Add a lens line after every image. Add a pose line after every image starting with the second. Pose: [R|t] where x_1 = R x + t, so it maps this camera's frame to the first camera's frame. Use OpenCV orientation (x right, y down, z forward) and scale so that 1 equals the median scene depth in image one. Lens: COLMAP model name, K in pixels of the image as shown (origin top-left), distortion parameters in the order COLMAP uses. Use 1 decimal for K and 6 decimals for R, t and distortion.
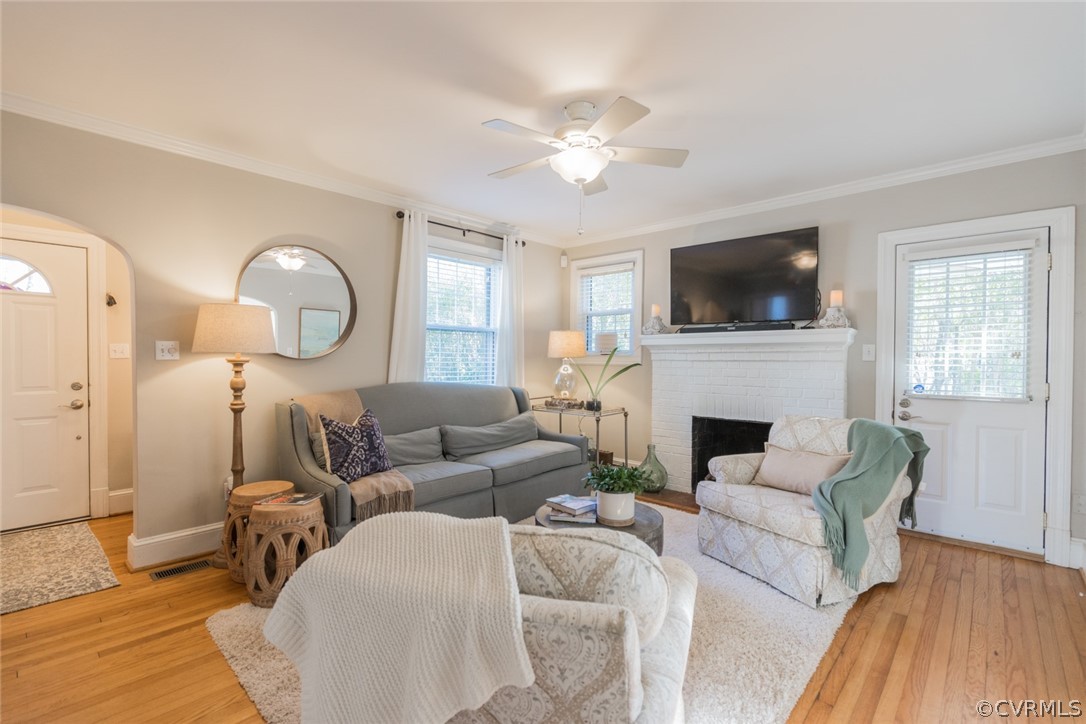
lens RADIAL K [[488.2, 0, 540.8], [0, 488.2, 363.1], [0, 0, 1]] dist [-0.000230, 0.000268]
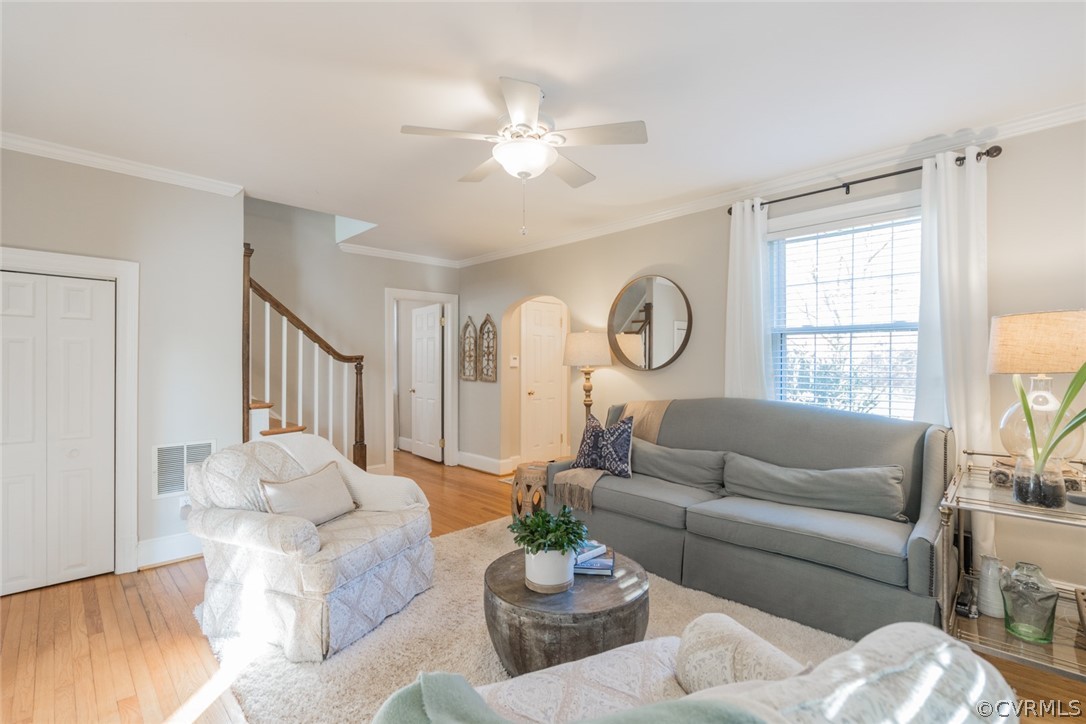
lens RADIAL K [[488.2, 0, 540.8], [0, 488.2, 363.1], [0, 0, 1]] dist [-0.000230, 0.000268]
pose [[-0.039806, -0.004628, -0.999197, 0.658500], [-0.015002, 0.999879, -0.004034, -0.015700], [0.999095, 0.014830, -0.039870, 0.723078]]
